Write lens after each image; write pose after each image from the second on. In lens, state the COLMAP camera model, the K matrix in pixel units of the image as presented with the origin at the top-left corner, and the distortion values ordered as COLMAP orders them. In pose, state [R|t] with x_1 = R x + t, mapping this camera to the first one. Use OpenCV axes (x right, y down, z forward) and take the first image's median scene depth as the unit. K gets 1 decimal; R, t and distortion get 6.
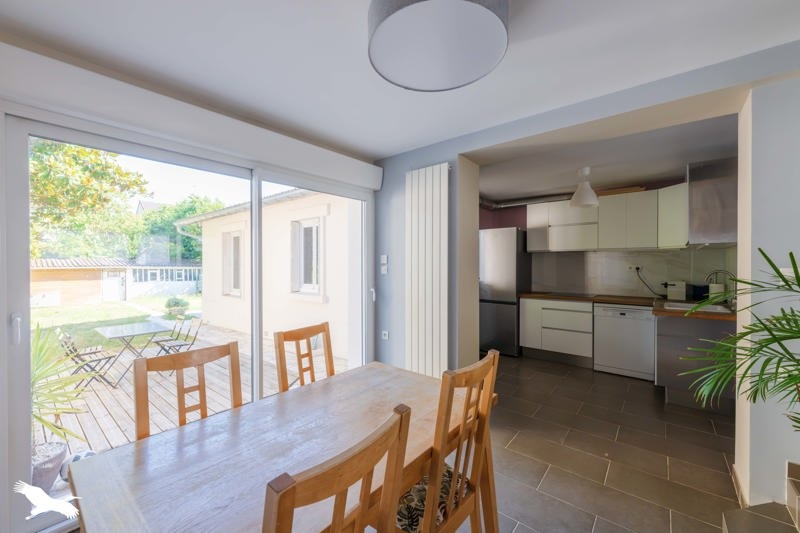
lens RADIAL K [[318.5, 0, 401.0], [0, 318.5, 265.7], [0, 0, 1]] dist [0.003677, 0.000223]
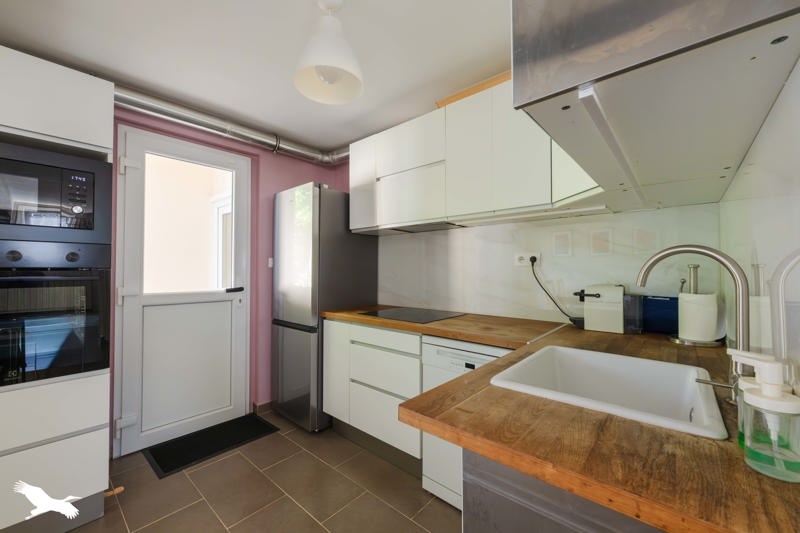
lens RADIAL K [[318.5, 0, 401.5], [0, 318.5, 265.7], [0, 0, 1]] dist [0.003677, 0.000223]
pose [[0.999480, -0.001505, -0.032204, 0.258005], [0.000853, 0.999795, -0.020252, 0.012366], [0.032228, 0.020214, 0.999276, 0.241569]]
